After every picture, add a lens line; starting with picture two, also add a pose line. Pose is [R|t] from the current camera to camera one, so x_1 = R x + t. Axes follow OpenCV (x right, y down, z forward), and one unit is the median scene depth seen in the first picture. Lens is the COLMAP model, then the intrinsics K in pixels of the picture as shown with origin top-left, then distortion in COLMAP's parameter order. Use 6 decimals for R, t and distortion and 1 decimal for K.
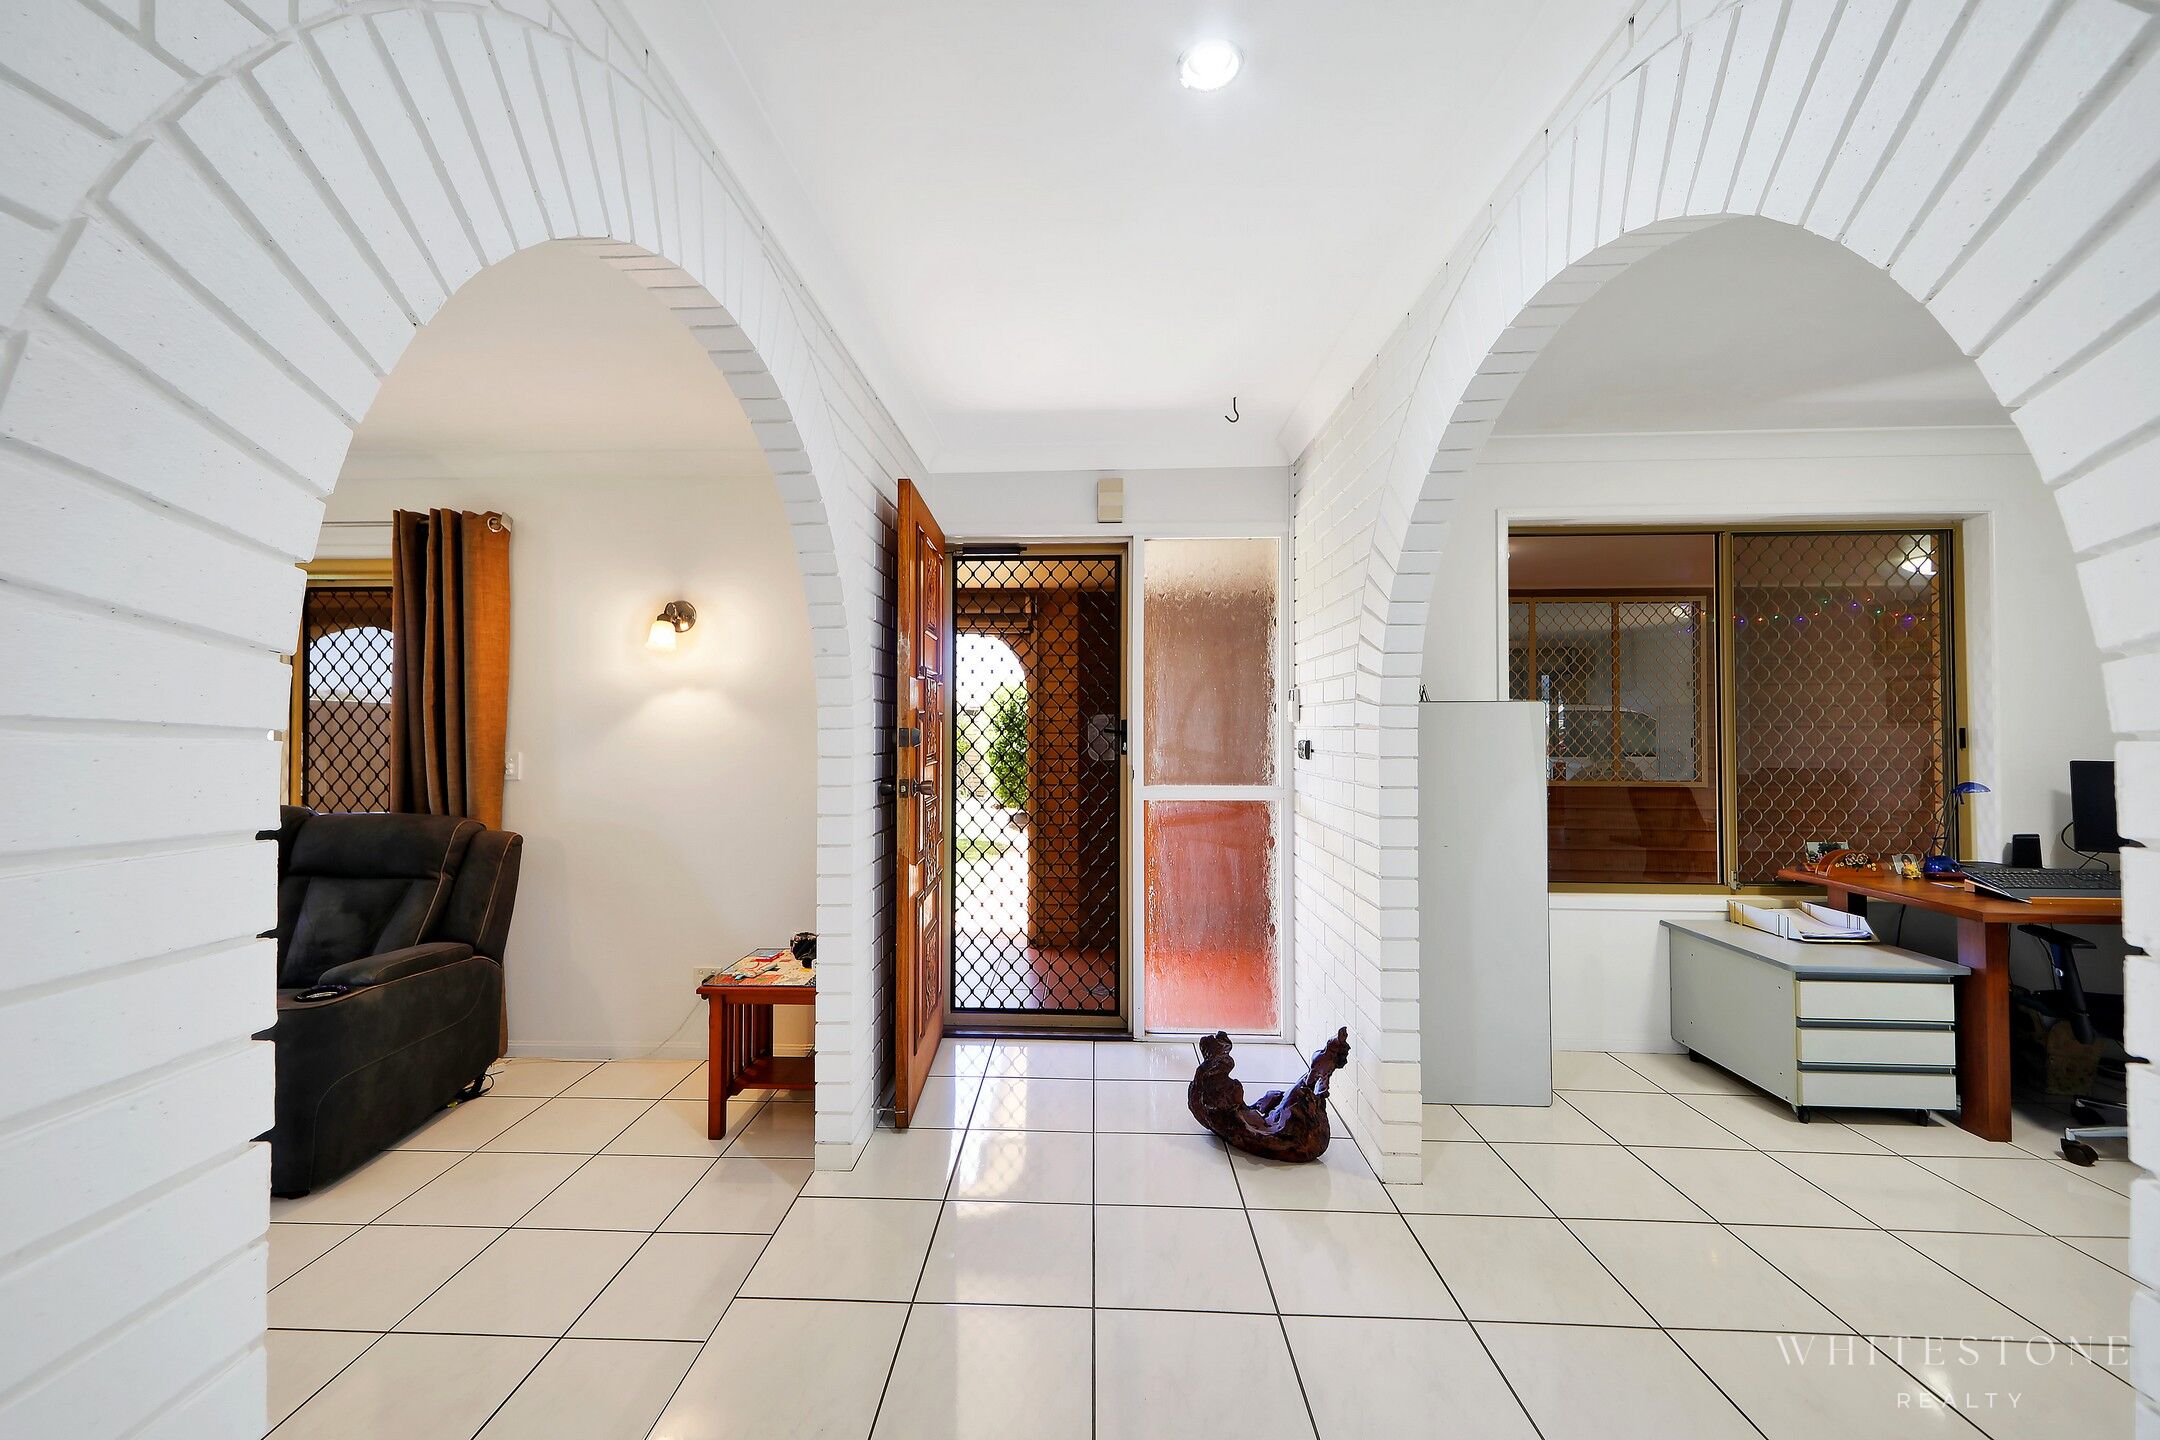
lens RADIAL K [[852.0, 0, 1068.9], [0, 852.0, 702.7], [0, 0, 1]] dist [0.011677, -0.002473]
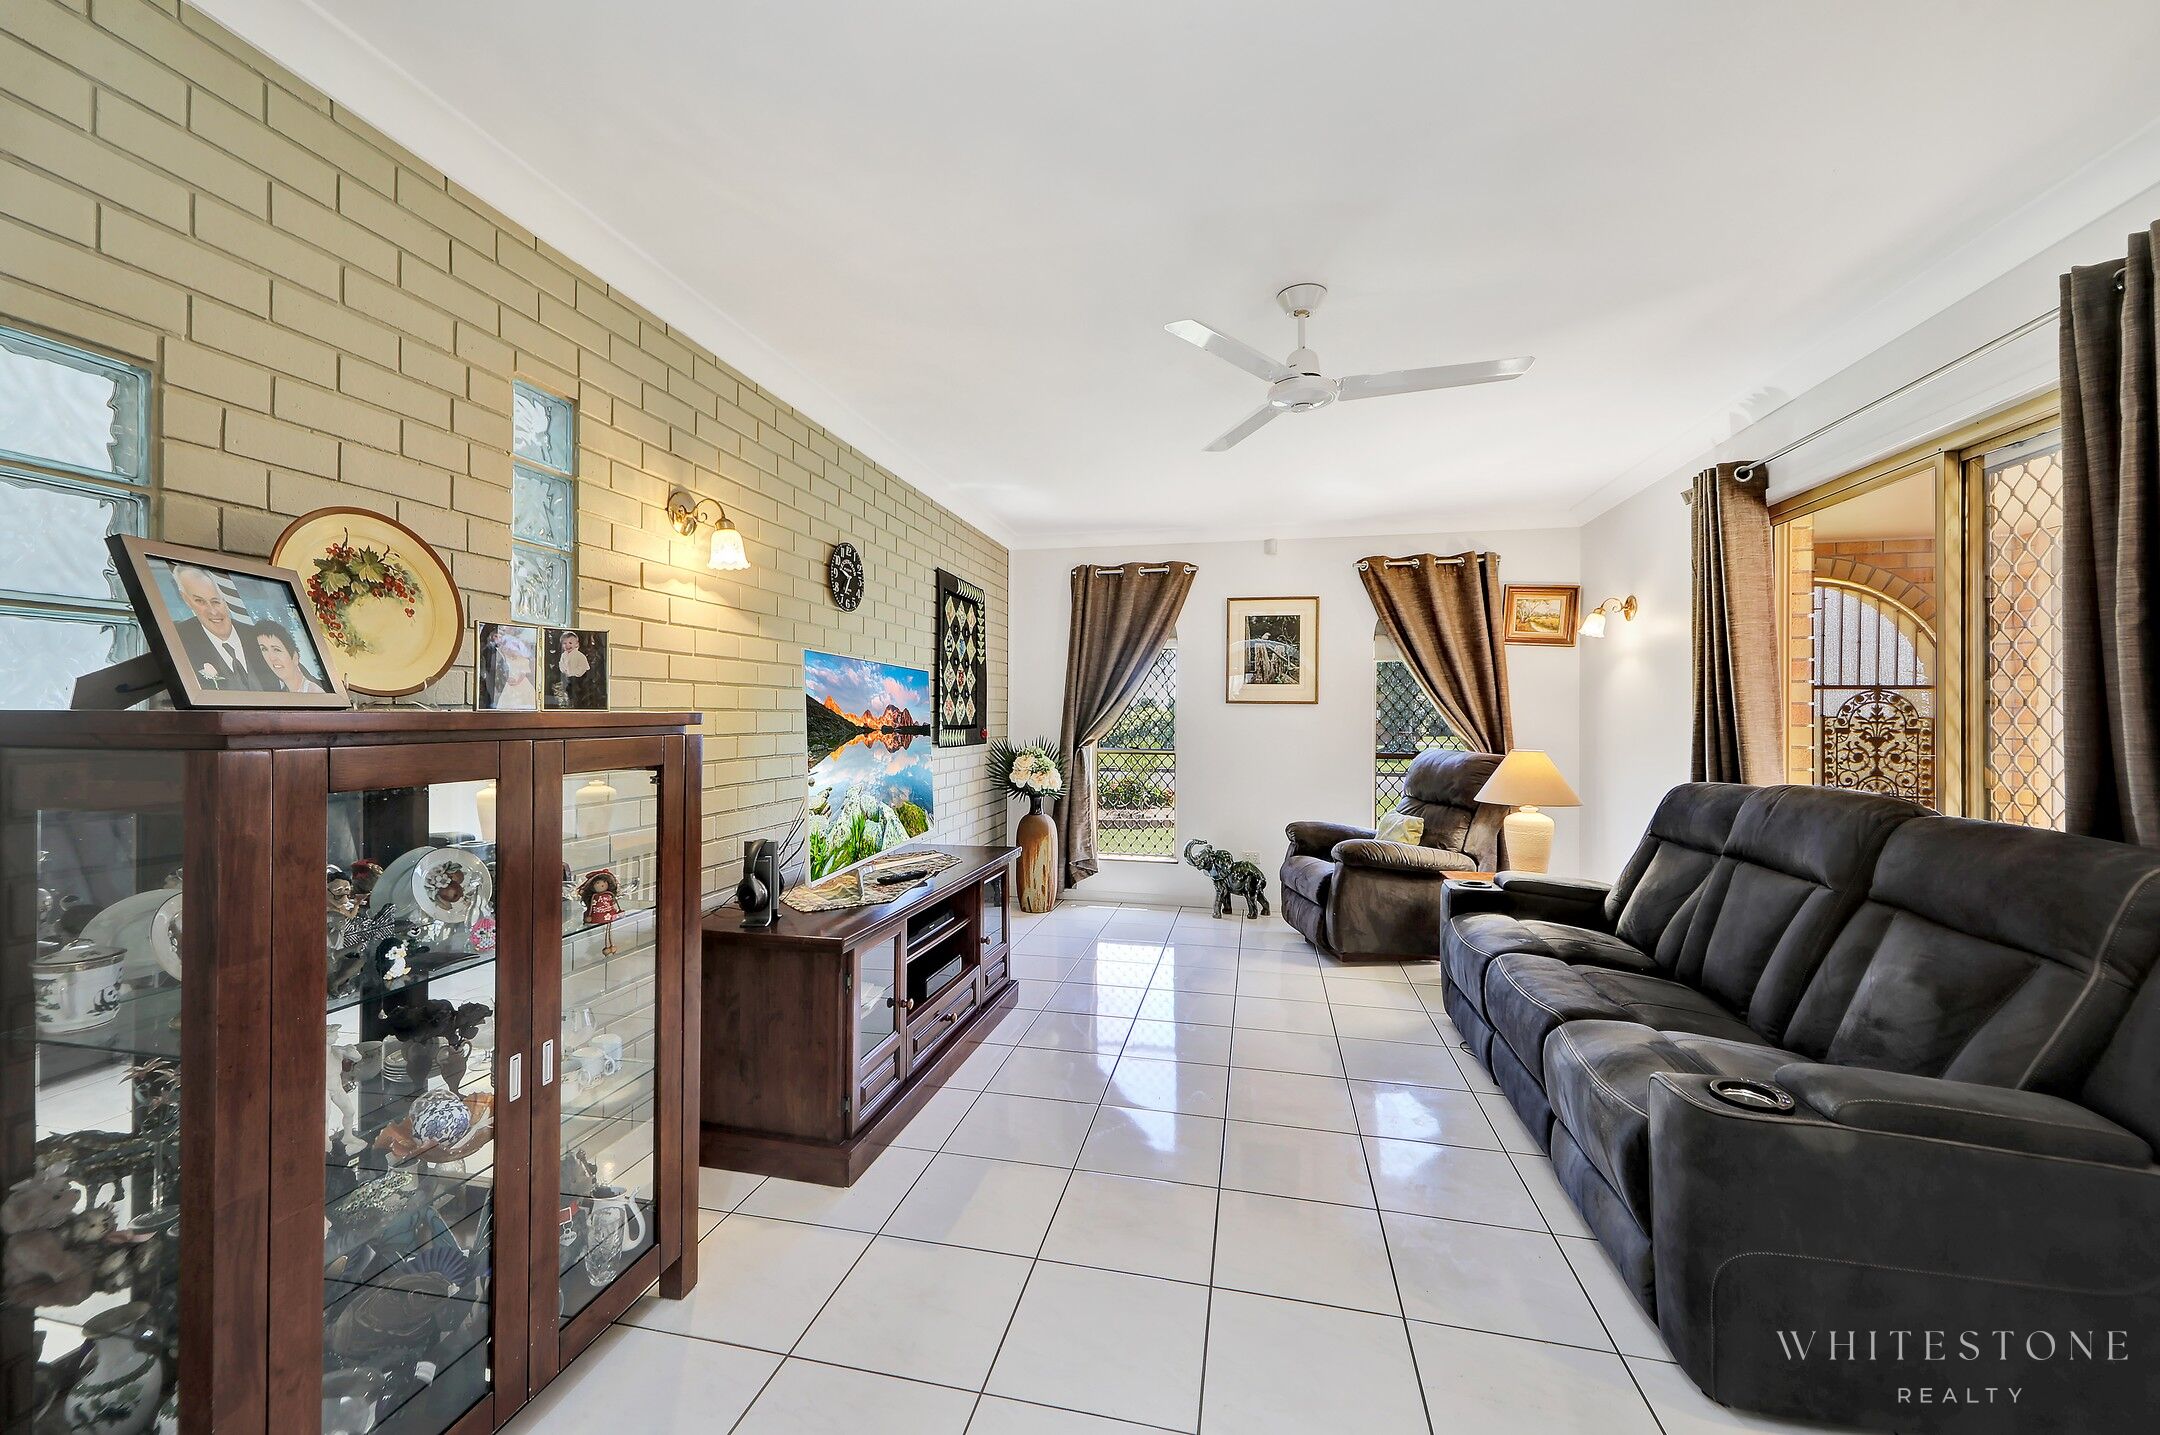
lens RADIAL K [[852.0, 0, 1072.6], [0, 852.0, 713.8], [0, 0, 1]] dist [0.011677, -0.002473]
pose [[-0.185692, -0.007434, -0.982580, -0.148144], [0.014717, 0.999838, -0.010346, 0.056026], [0.982498, -0.016382, -0.185552, 0.540385]]
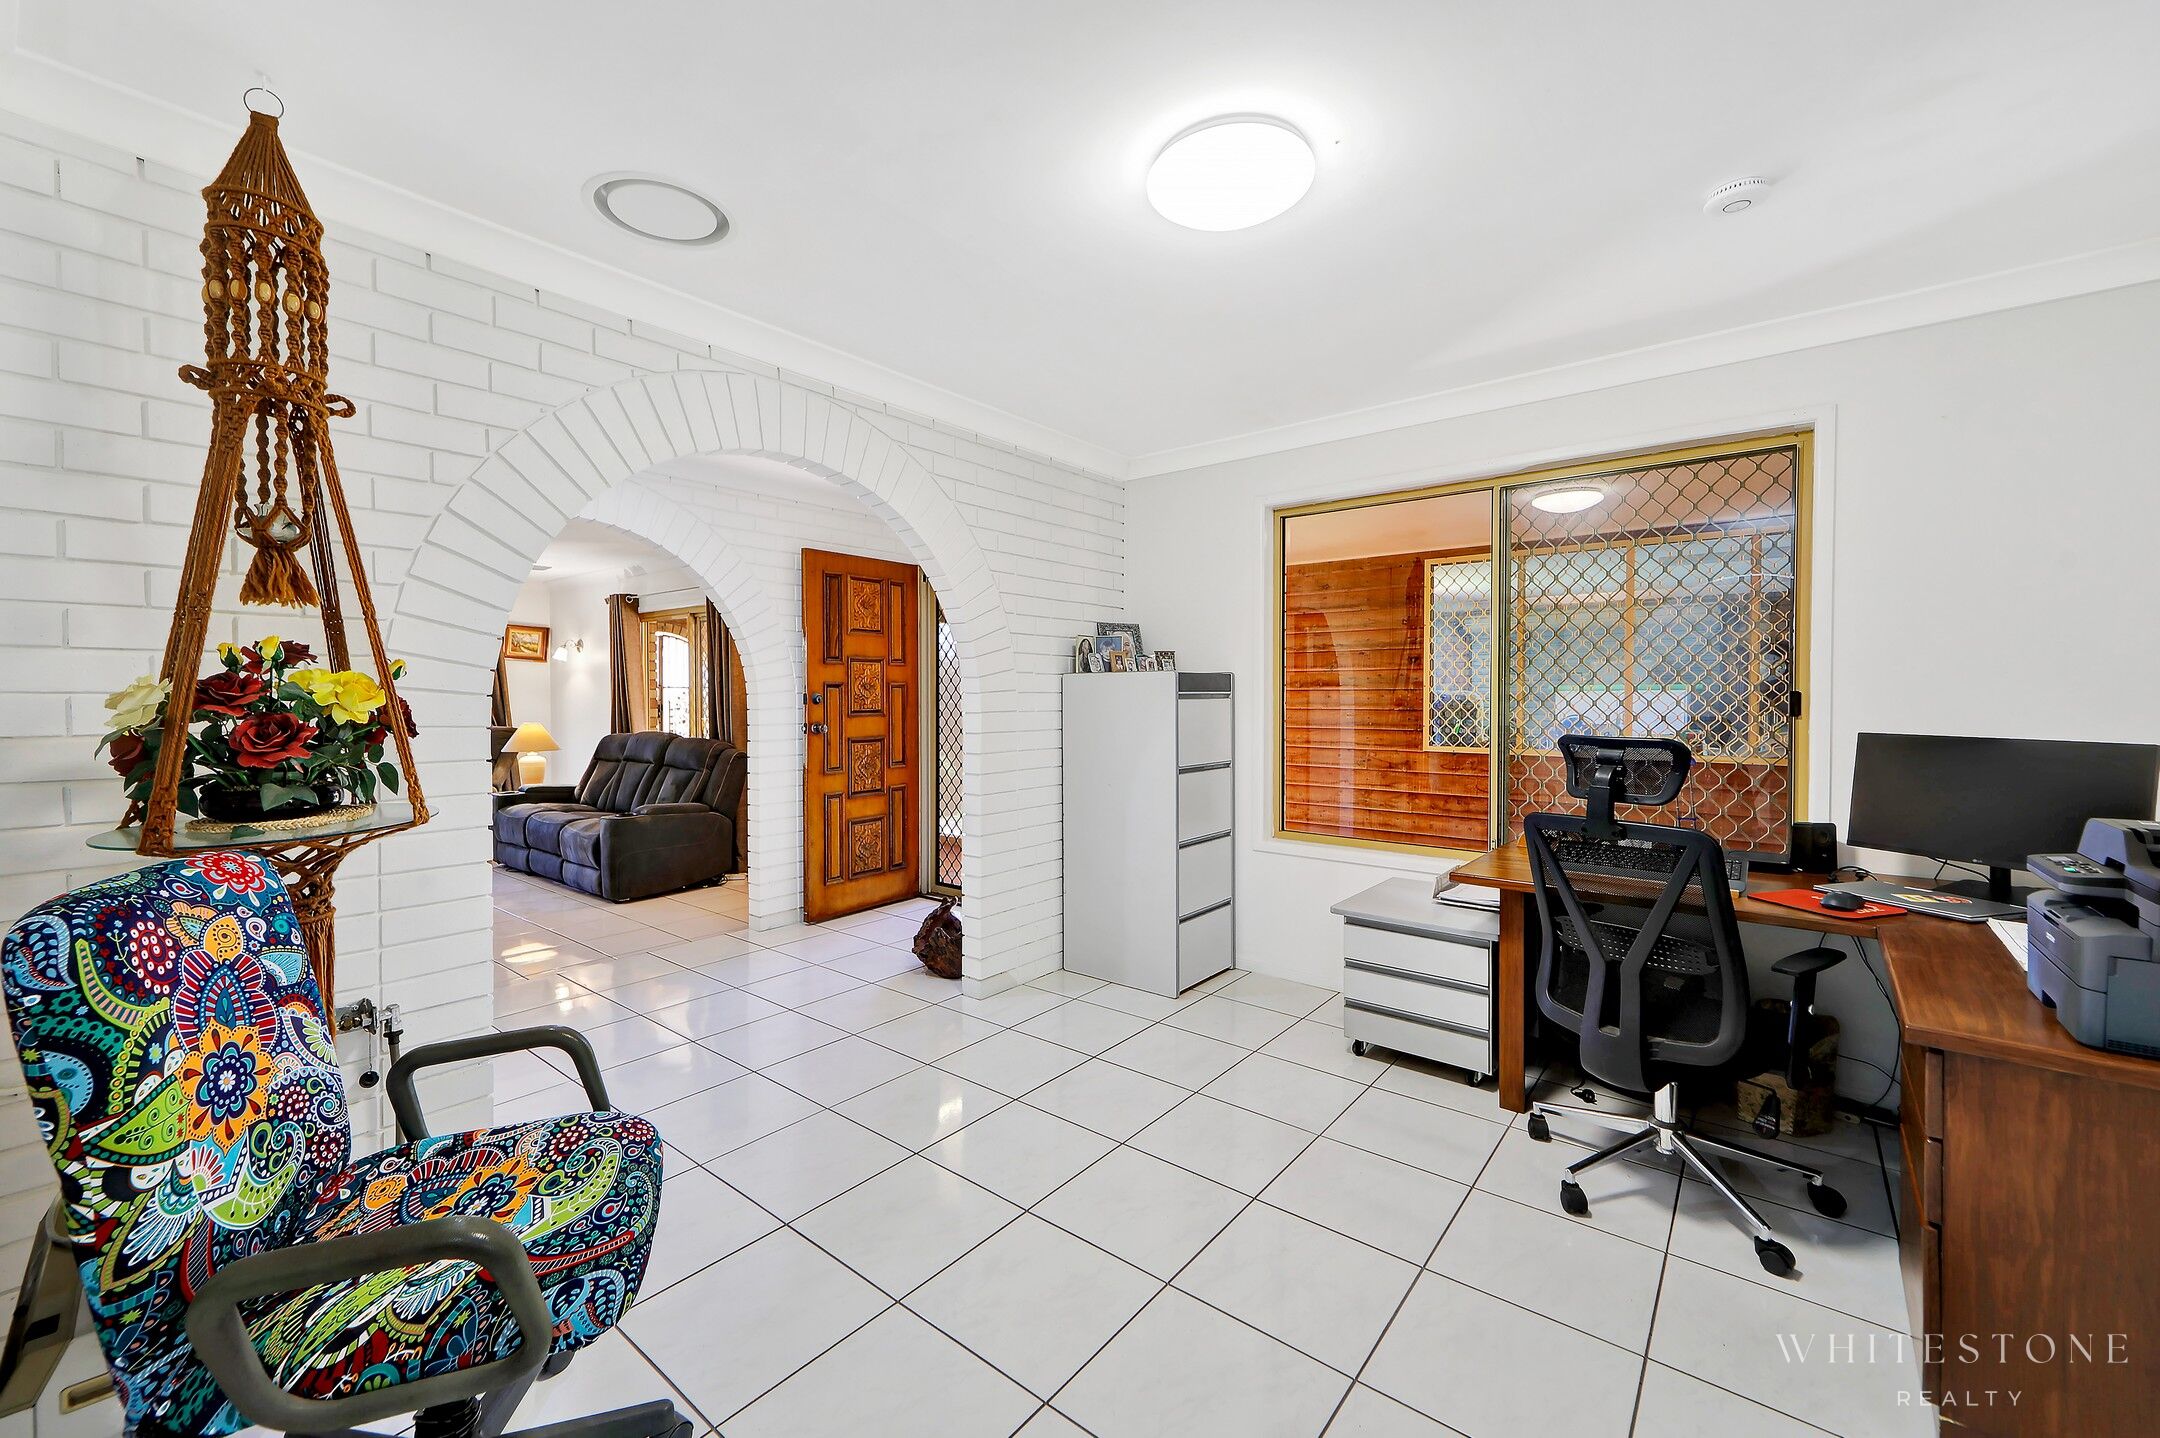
lens RADIAL K [[852.0, 0, 1068.0], [0, 852.0, 712.1], [0, 0, 1]] dist [0.011677, -0.002473]
pose [[0.803774, 0.010463, -0.594843, 1.108638], [0.013356, 0.999276, 0.035624, 0.013285], [0.594785, -0.036578, 0.803052, -0.057537]]
